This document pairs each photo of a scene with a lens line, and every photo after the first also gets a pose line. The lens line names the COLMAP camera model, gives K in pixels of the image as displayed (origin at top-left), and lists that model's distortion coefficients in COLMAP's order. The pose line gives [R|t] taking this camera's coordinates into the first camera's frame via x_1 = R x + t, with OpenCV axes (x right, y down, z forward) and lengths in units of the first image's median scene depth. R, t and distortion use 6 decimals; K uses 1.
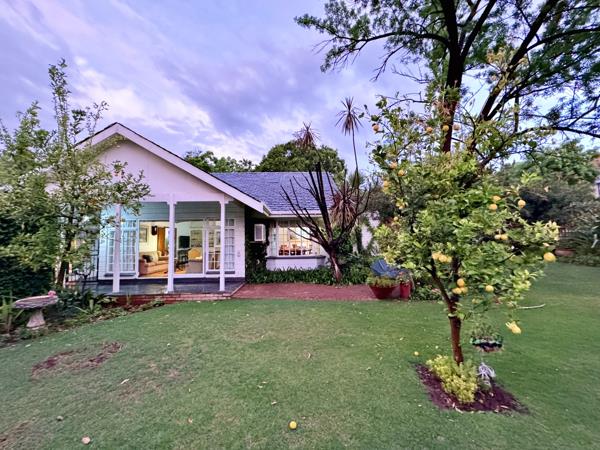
lens RADIAL K [[236.9, 0, 302.1], [0, 236.9, 226.4], [0, 0, 1]] dist [0.000548, 0.000094]
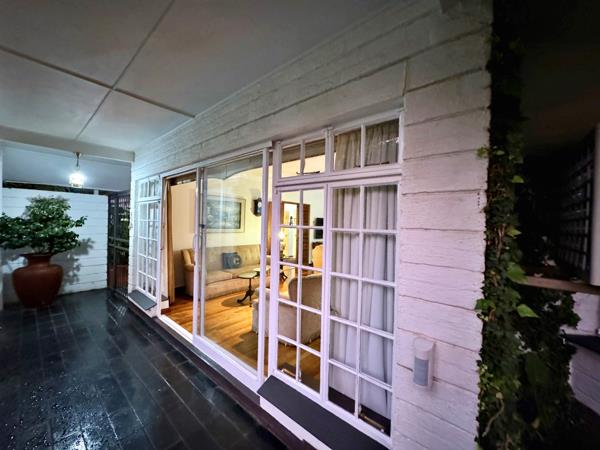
lens RADIAL K [[236.9, 0, 302.1], [0, 236.9, 226.4], [0, 0, 1]] dist [0.000548, 0.000094]
pose [[0.739848, 0.049179, -0.670974, -0.199317], [-0.002167, 0.997494, 0.070721, 0.025591], [0.672770, -0.050869, 0.738101, 0.743183]]
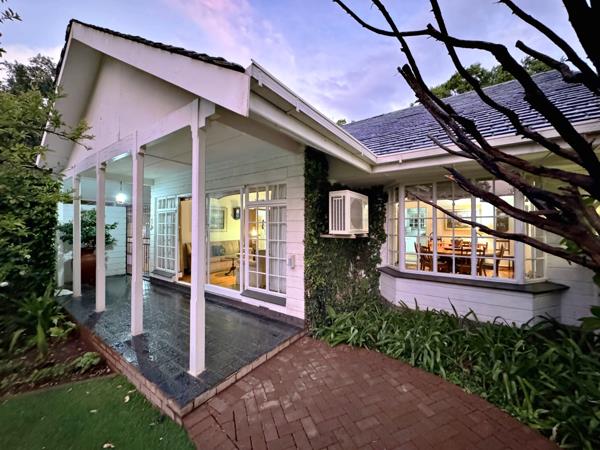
lens RADIAL K [[236.9, 0, 302.1], [0, 236.9, 226.4], [0, 0, 1]] dist [0.000548, 0.000094]
pose [[0.799672, 0.020312, -0.600093, 0.004810], [0.016818, 0.998278, 0.056201, 0.022824], [0.600201, -0.055035, 0.797954, 0.578882]]
